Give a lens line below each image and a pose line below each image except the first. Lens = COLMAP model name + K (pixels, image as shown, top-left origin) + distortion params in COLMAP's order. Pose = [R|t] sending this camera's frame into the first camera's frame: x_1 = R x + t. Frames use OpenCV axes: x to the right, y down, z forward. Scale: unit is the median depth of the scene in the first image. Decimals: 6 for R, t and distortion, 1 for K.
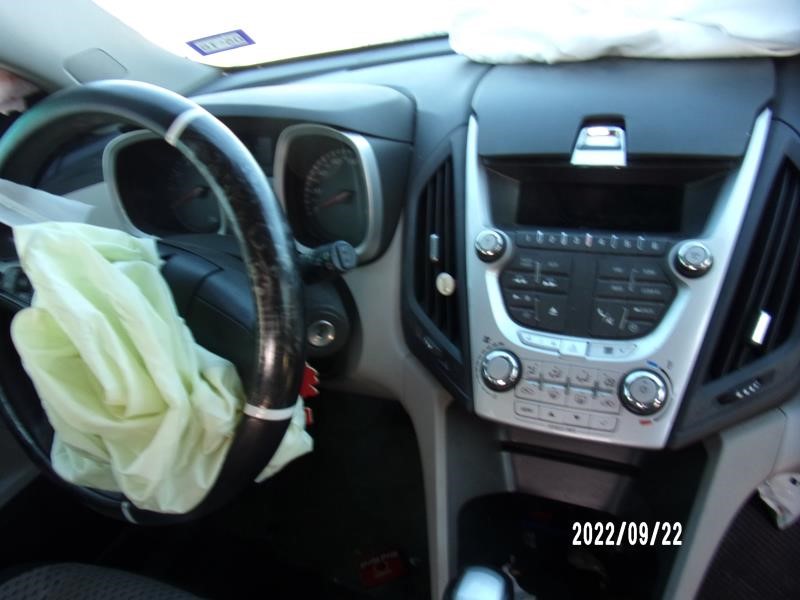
lens RADIAL K [[582.6, 0, 400.0], [0, 582.6, 300.0], [0, 0, 1]] dist [-0.037710, -0.000749]
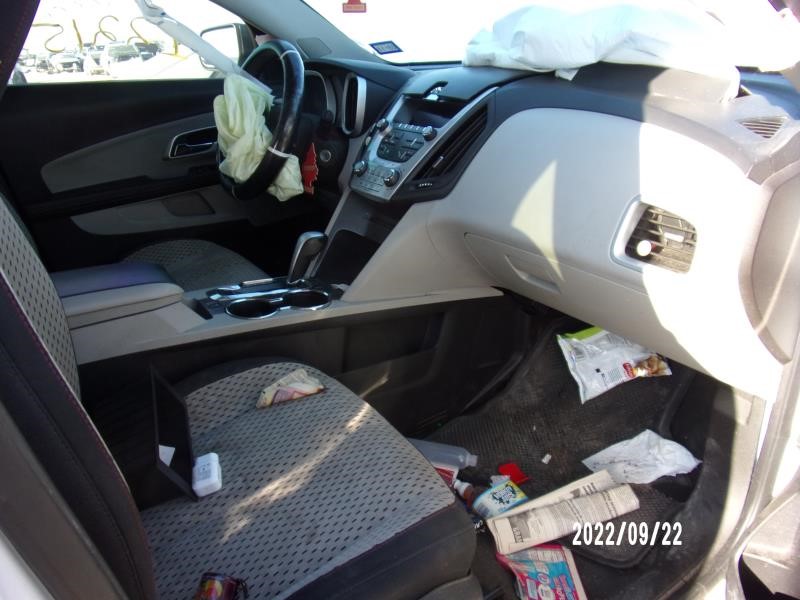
lens RADIAL K [[582.6, 0, 400.0], [0, 582.6, 300.0], [0, 0, 1]] dist [-0.037710, -0.000749]
pose [[0.842707, 0.314935, -0.436647, 1.527533], [-0.346491, 0.938021, 0.007845, 0.552846], [0.412055, 0.144683, 0.899599, -1.043453]]
